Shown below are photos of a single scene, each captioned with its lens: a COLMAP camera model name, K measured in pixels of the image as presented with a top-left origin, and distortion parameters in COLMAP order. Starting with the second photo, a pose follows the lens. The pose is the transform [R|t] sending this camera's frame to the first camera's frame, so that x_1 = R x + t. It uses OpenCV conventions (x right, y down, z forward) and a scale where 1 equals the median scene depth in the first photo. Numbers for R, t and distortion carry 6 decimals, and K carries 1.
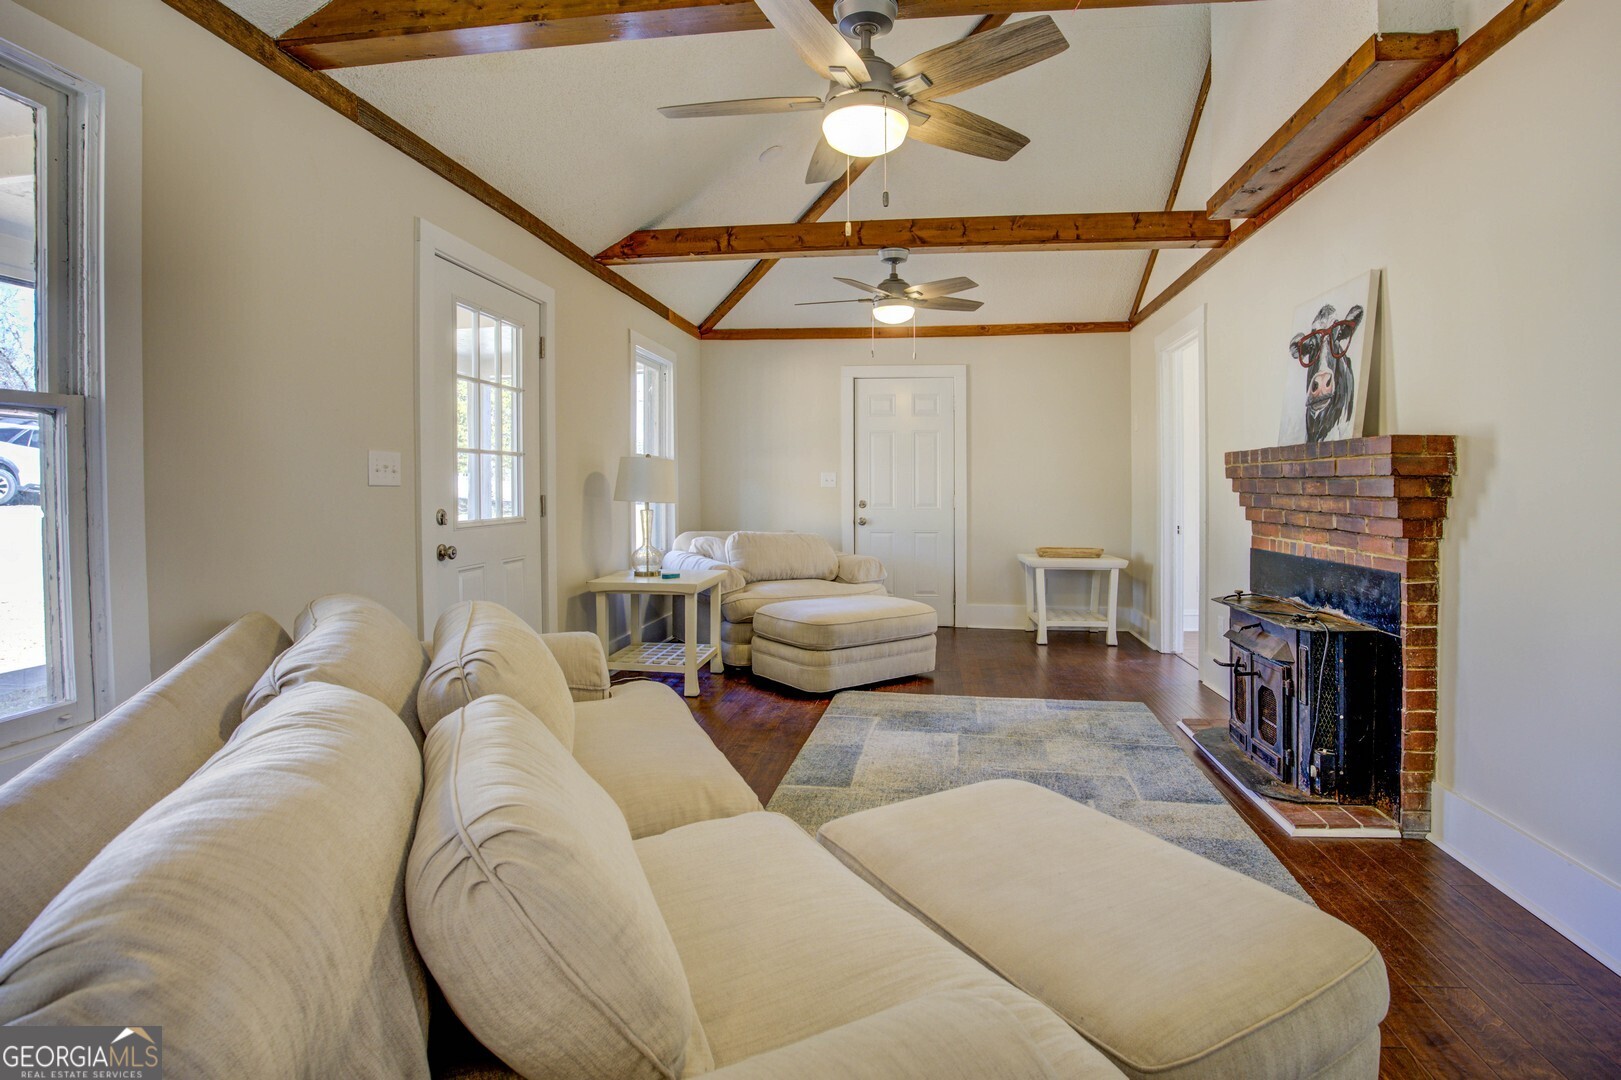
lens RADIAL K [[800.5, 0, 811.9], [0, 800.5, 512.2], [0, 0, 1]] dist [-0.045768, 0.001422]
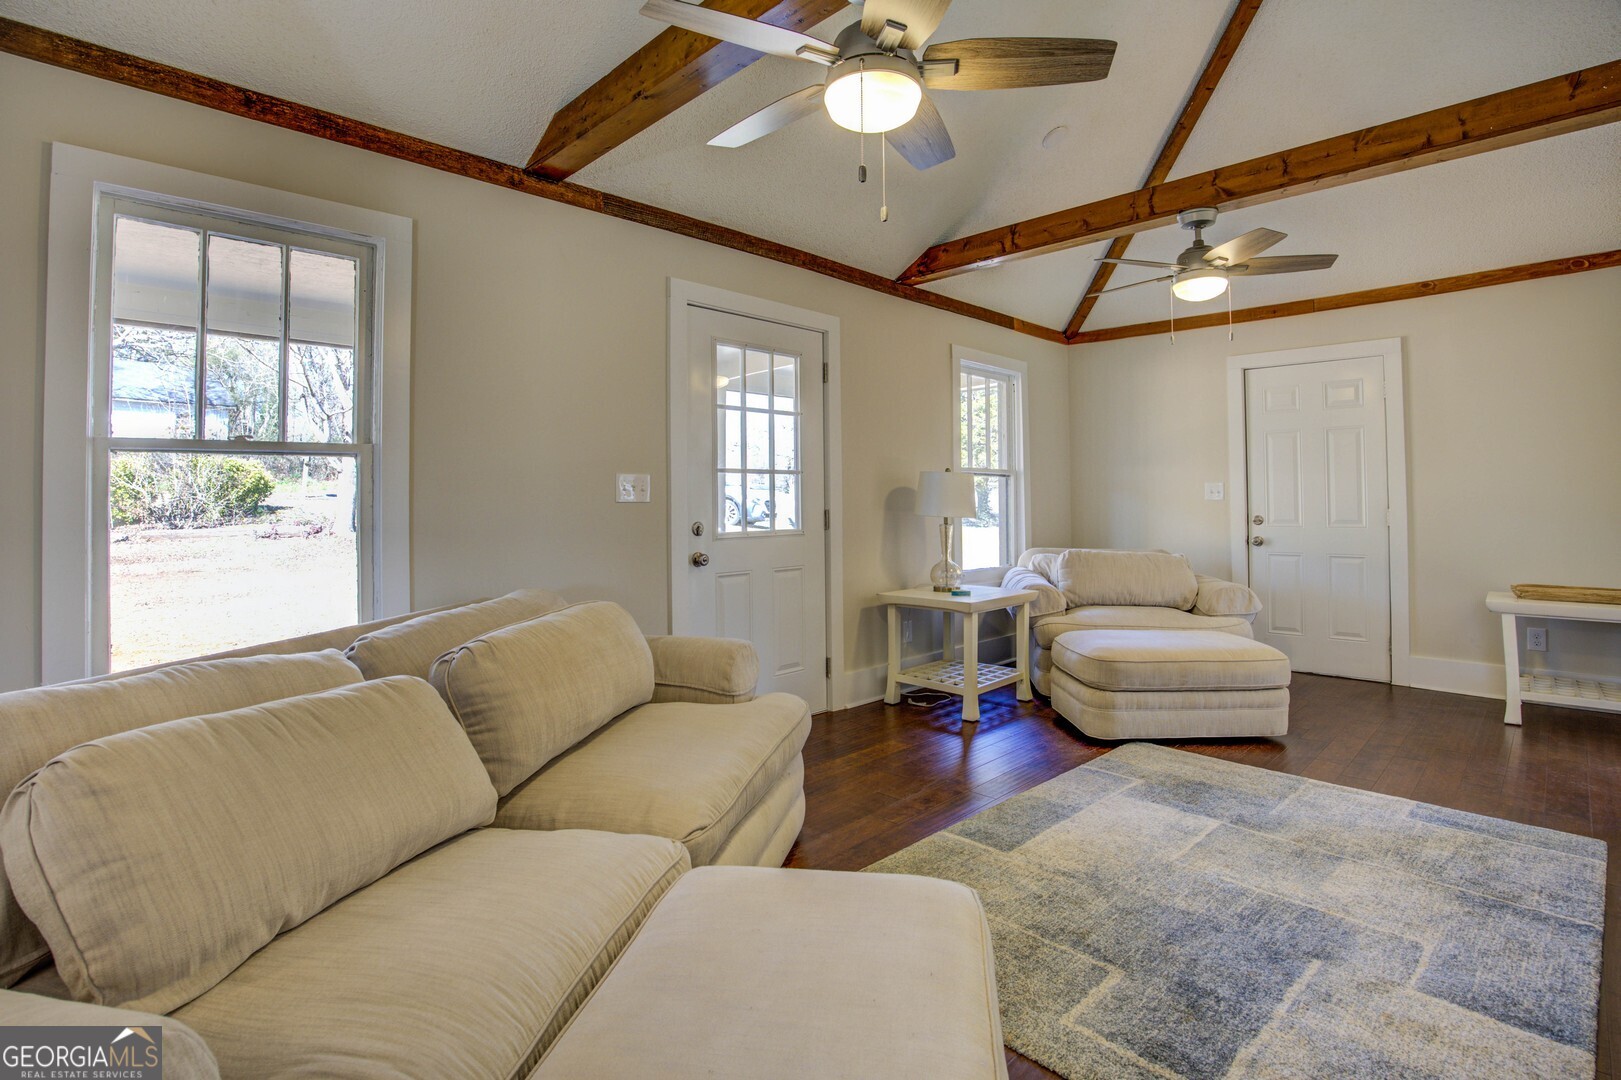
lens RADIAL K [[780.9, 0, 810.1], [0, 780.9, 497.8], [0, 0, 1]] dist [-0.061541, 0.017951]
pose [[0.794814, -0.008638, -0.606792, 0.272090], [-0.012427, 0.999457, -0.030505, -0.004838], [0.606726, 0.031786, 0.794275, 0.145229]]
